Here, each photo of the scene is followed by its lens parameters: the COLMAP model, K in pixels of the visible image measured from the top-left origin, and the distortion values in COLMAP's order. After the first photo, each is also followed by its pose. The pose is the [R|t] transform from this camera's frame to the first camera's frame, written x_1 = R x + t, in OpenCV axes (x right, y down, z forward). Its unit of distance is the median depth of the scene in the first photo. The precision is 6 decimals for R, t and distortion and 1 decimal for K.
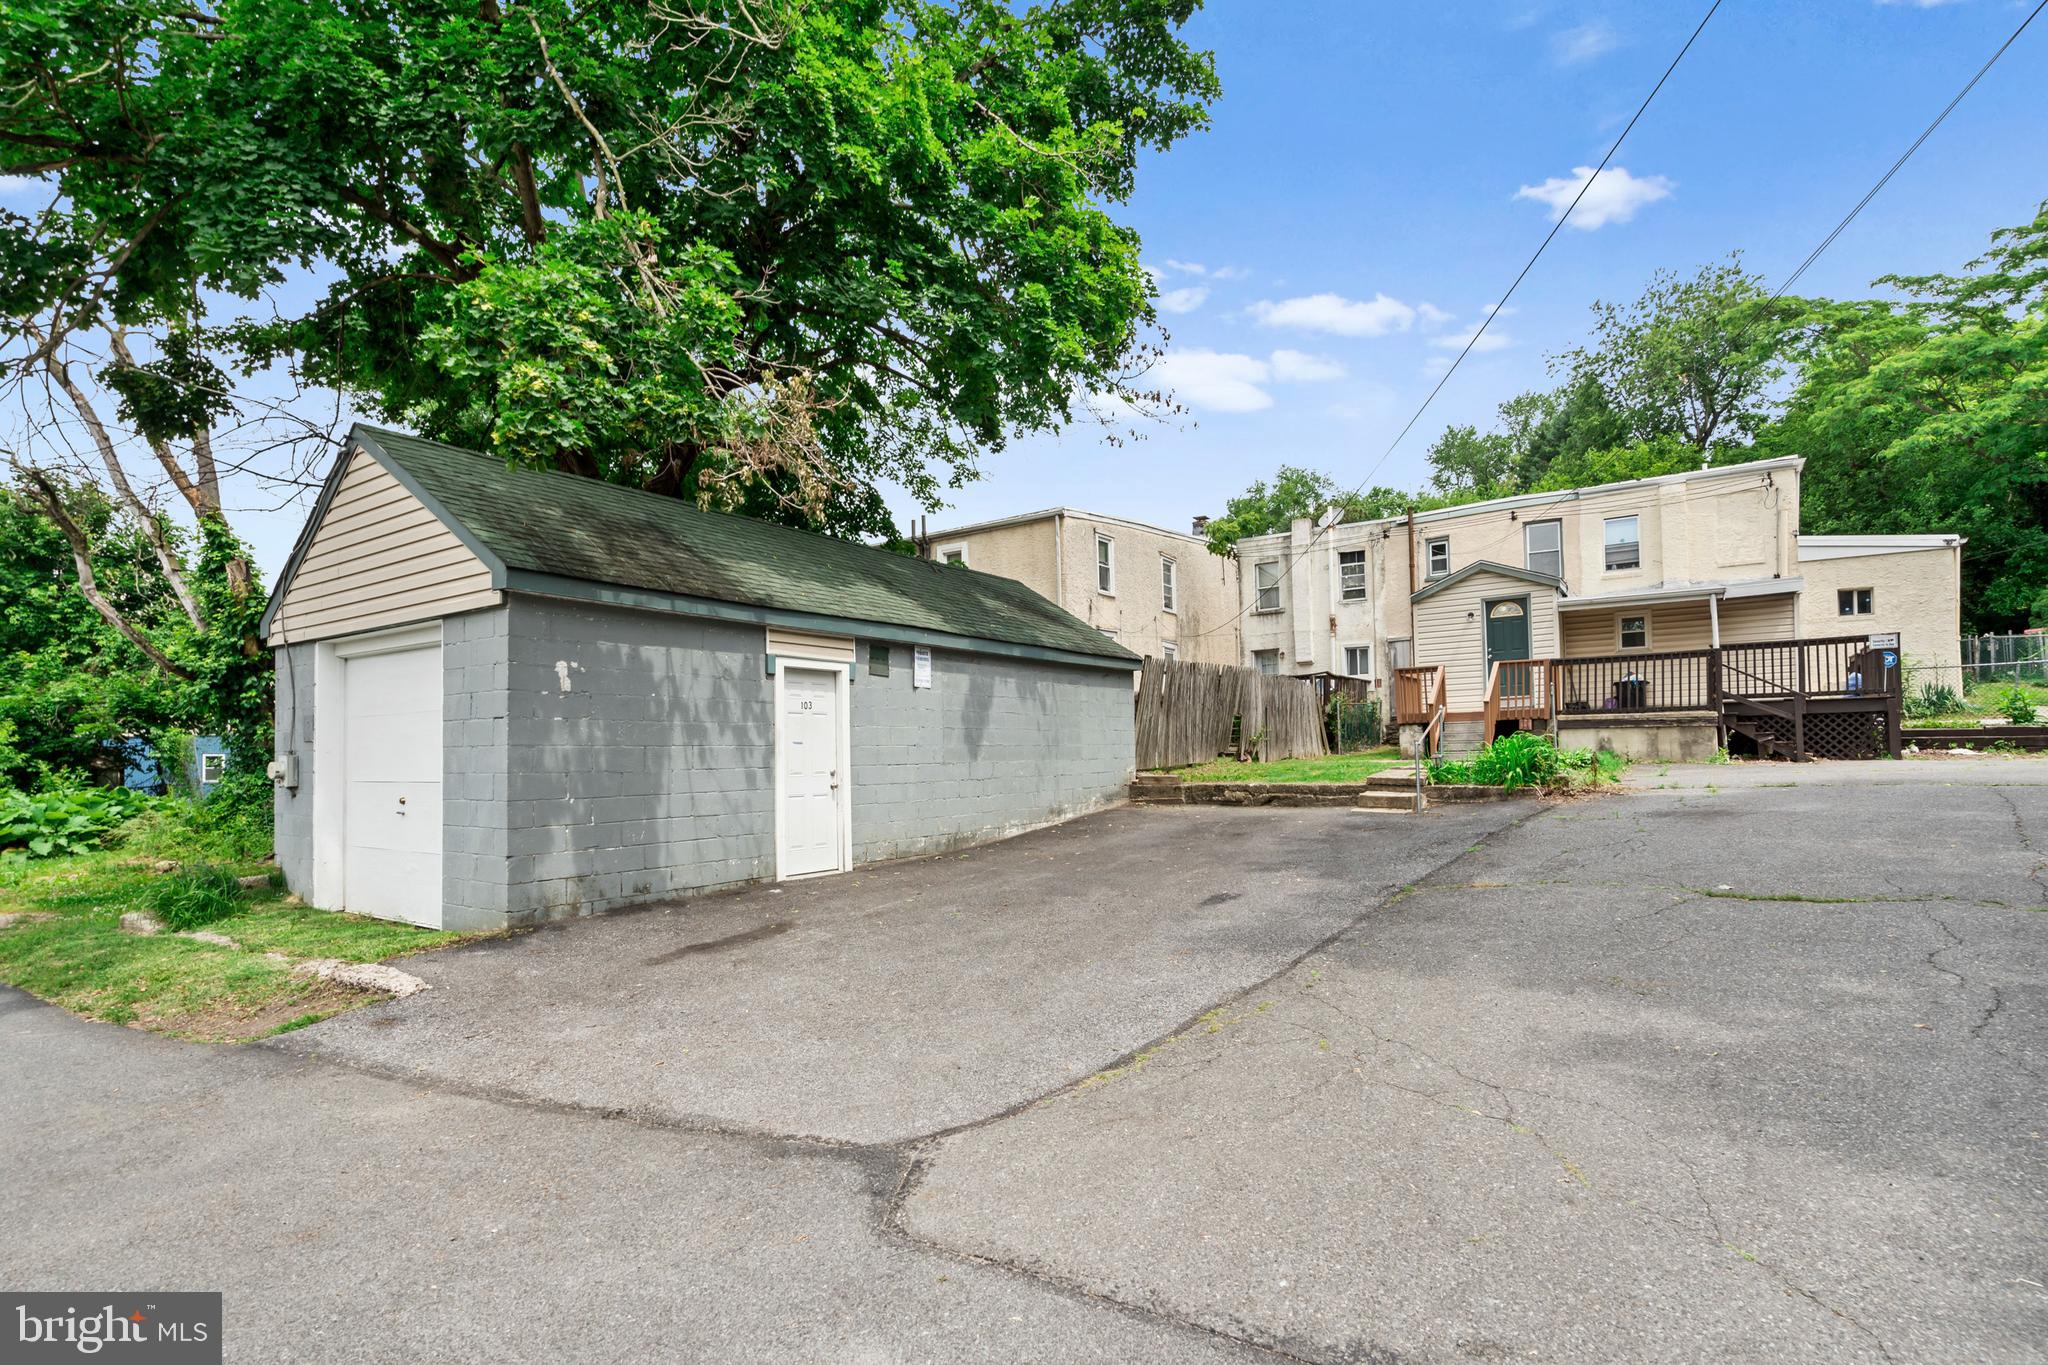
lens RADIAL K [[964.9, 0, 1017.9], [0, 964.9, 728.0], [0, 0, 1]] dist [-0.002764, 0.000174]
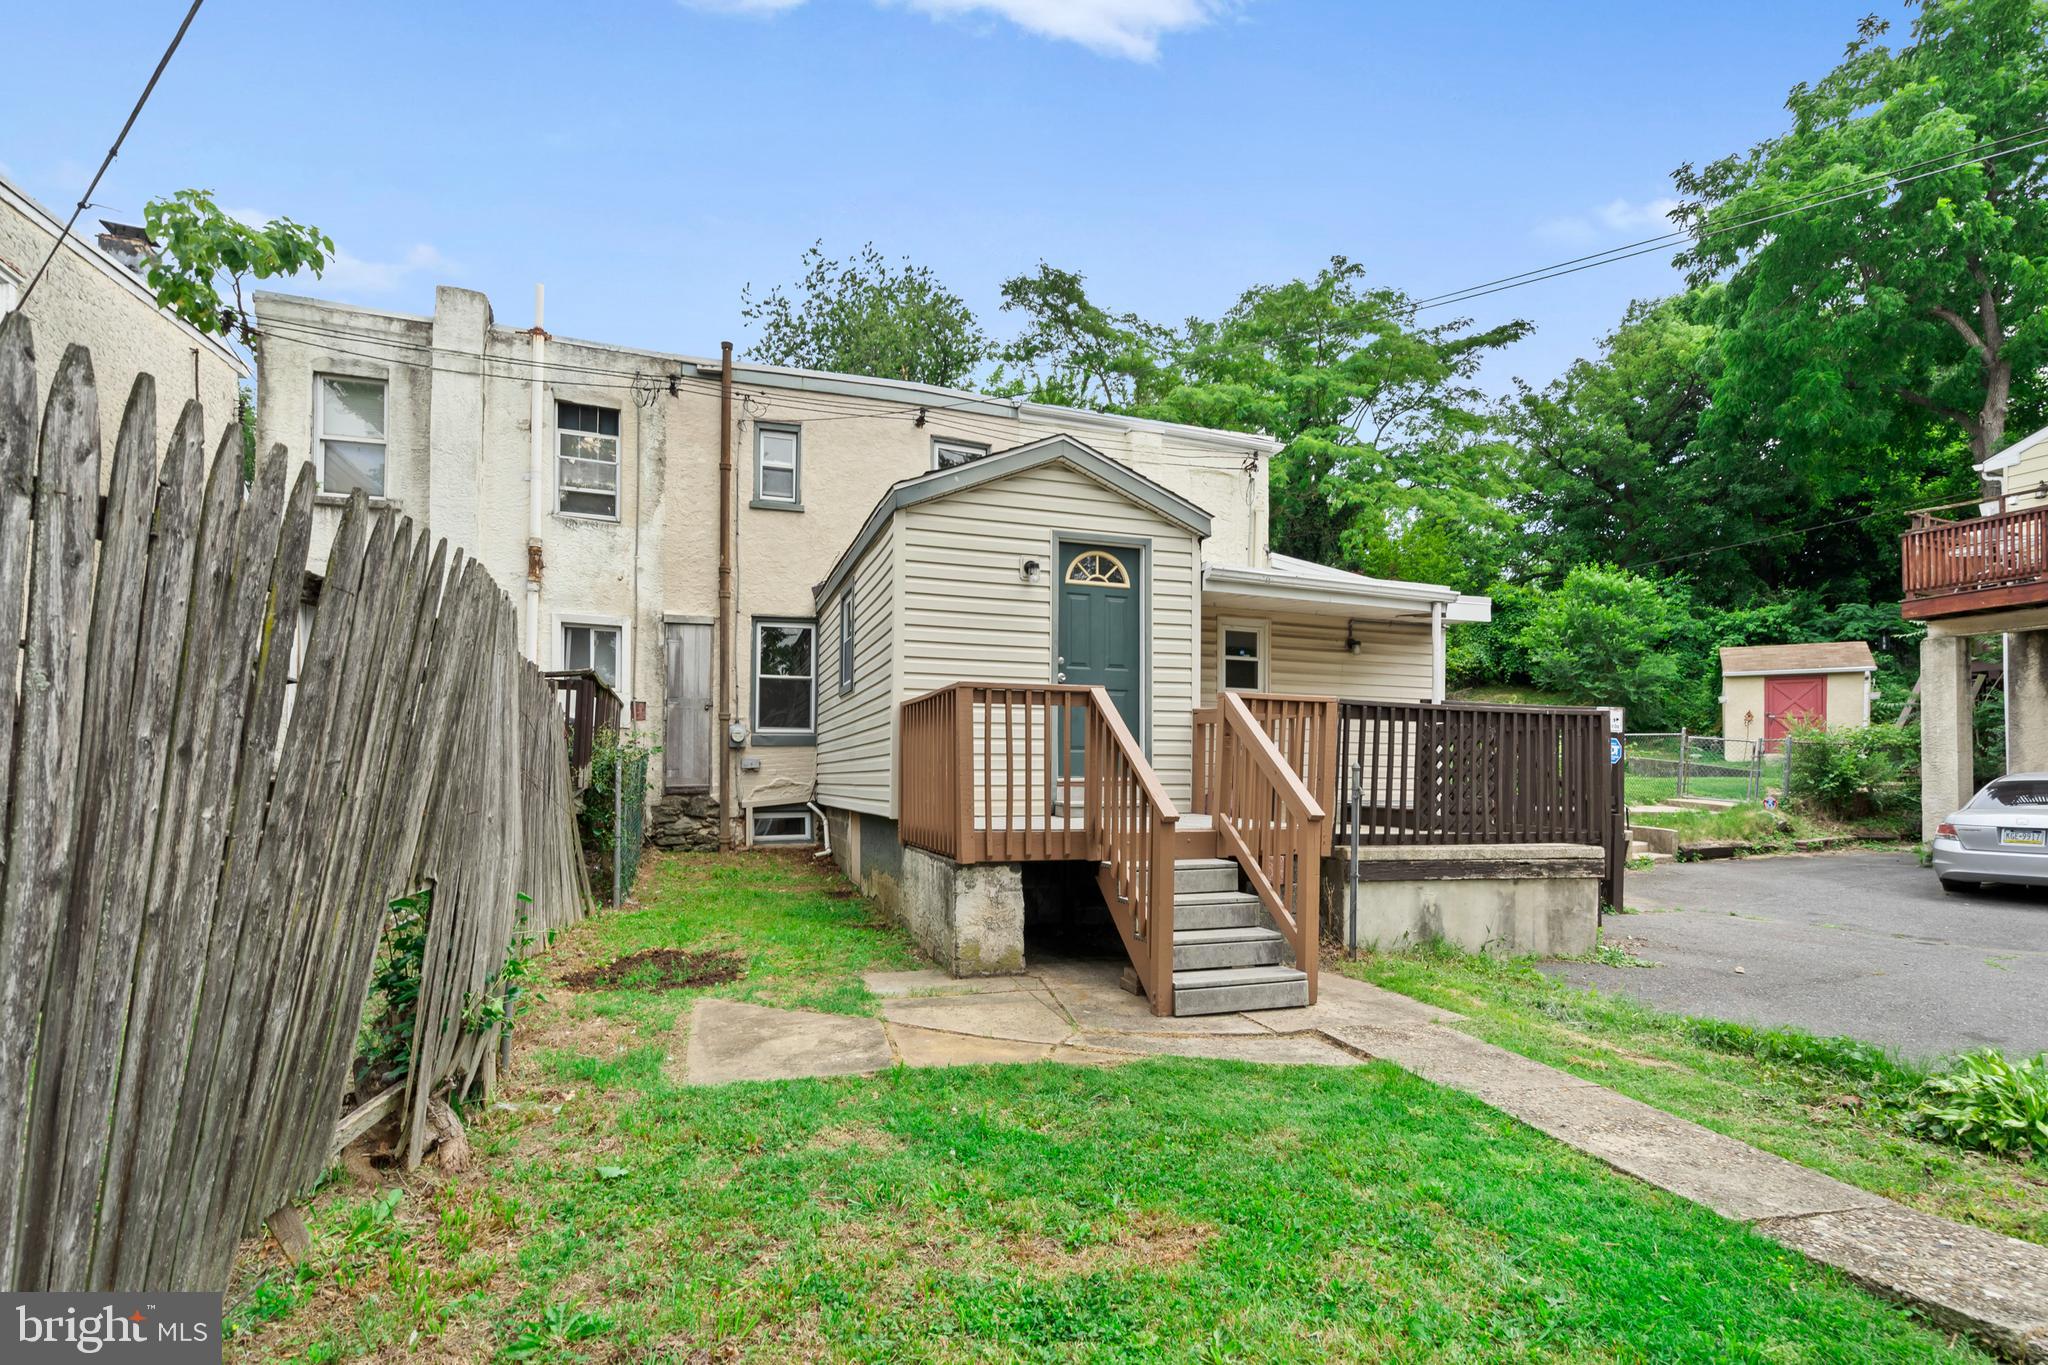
lens RADIAL K [[956.7, 0, 1020.0], [0, 956.7, 766.5], [0, 0, 1]] dist [0.001524, 0.000313]
pose [[0.582890, 0.032133, 0.811916, 0.156969], [-0.043487, 0.999019, -0.008319, -0.033355], [-0.811387, -0.030459, 0.583715, 0.806944]]
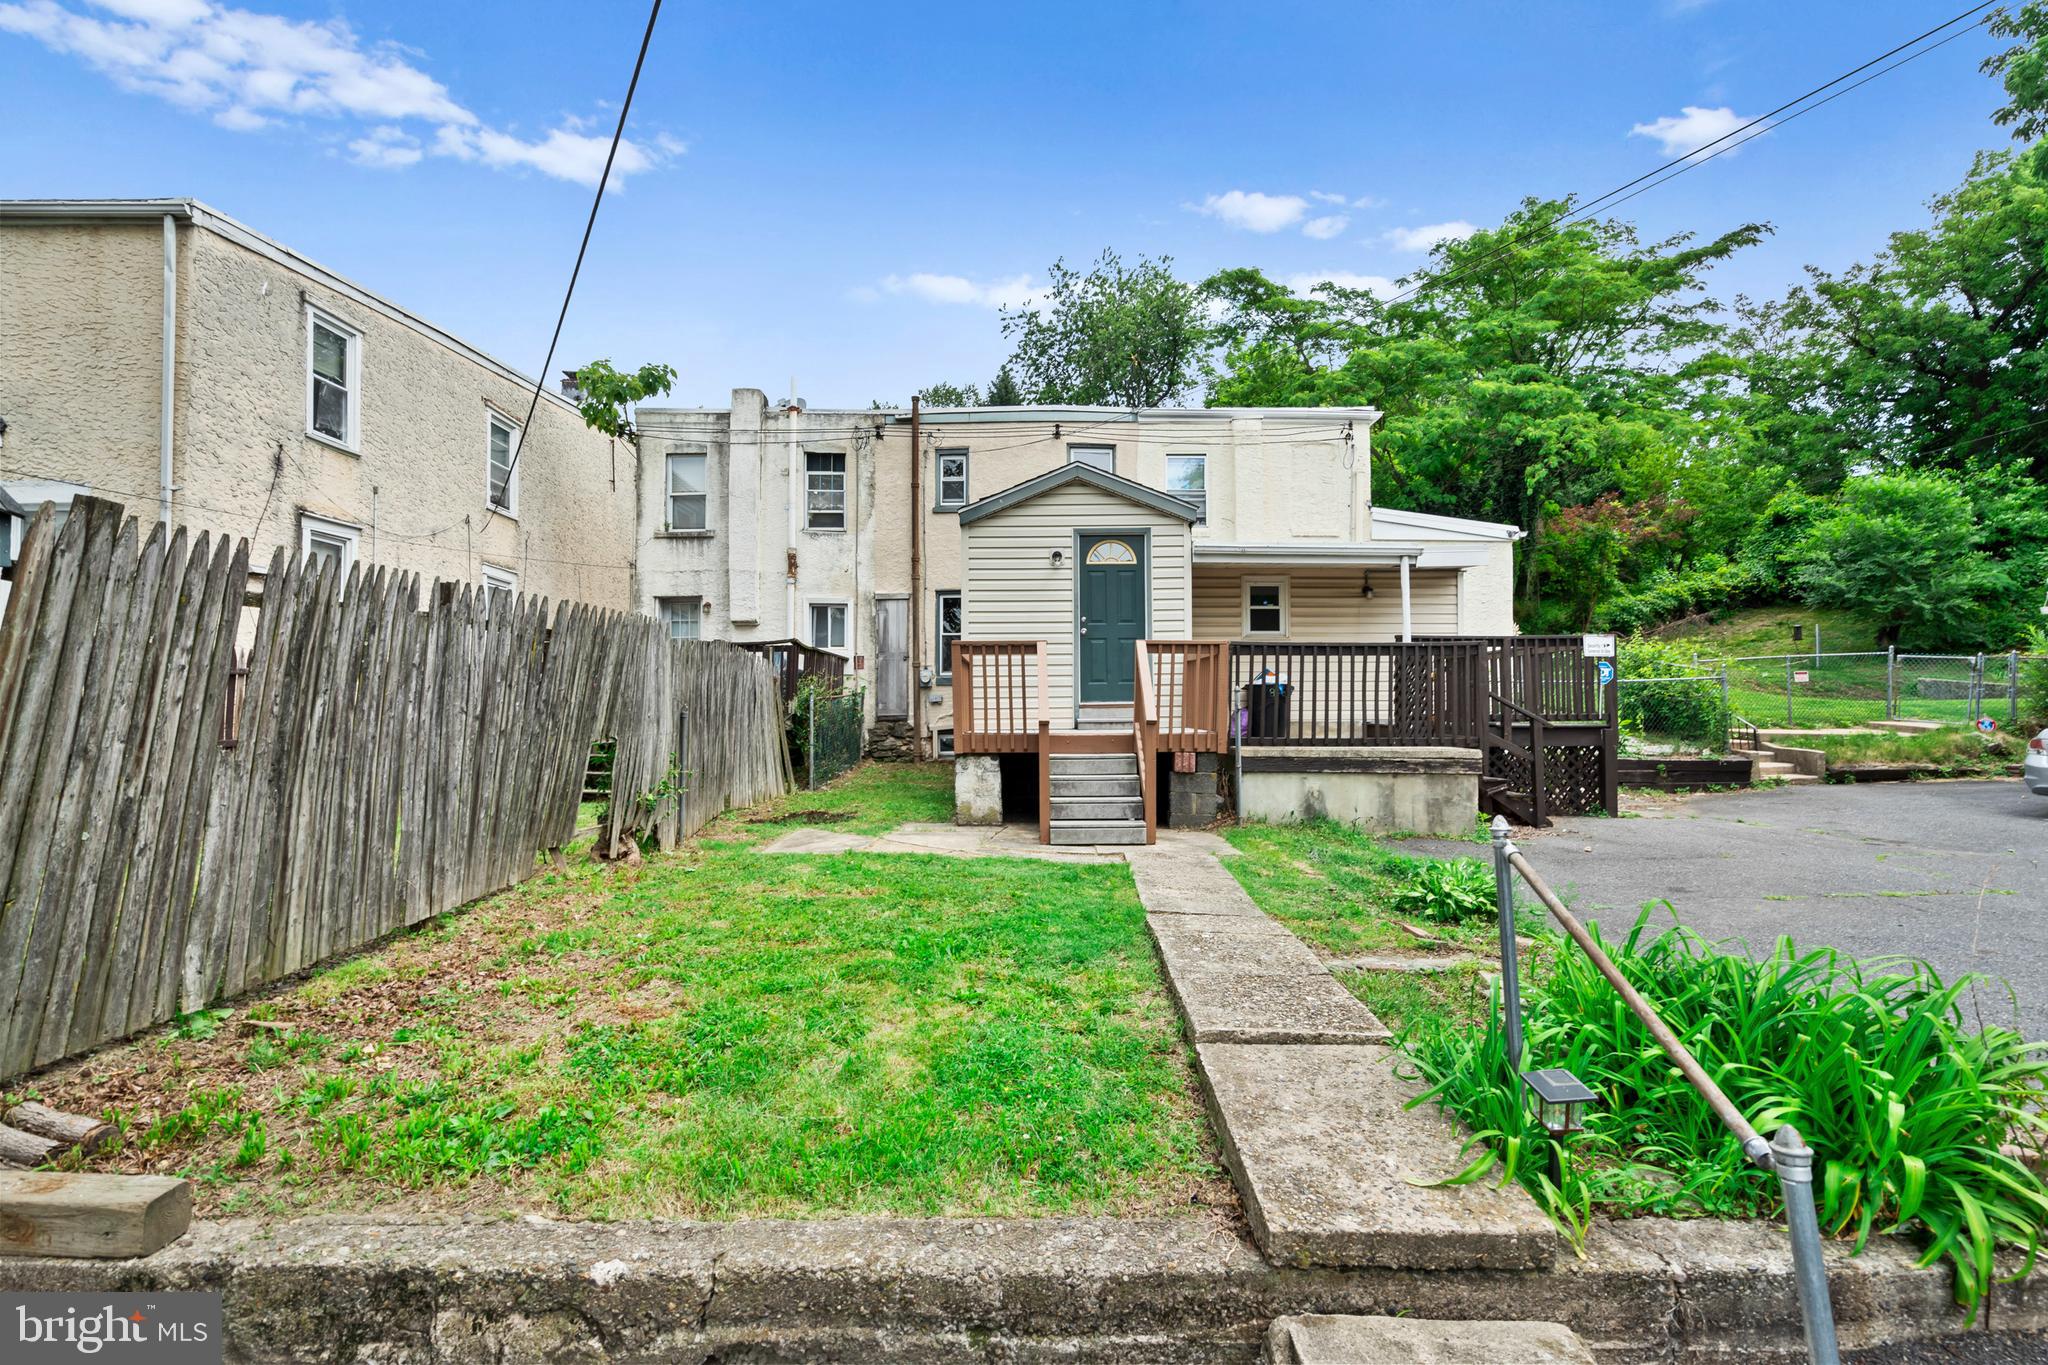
lens RADIAL K [[927.5, 0, 1024.0], [0, 927.5, 682.5], [0, 0, 1]] dist [0.000166, 0.000334]
pose [[0.815732, 0.036408, 0.577283, 0.146581], [-0.029597, 0.999337, -0.021204, -0.031677], [-0.577672, 0.000211, 0.816269, 0.589885]]
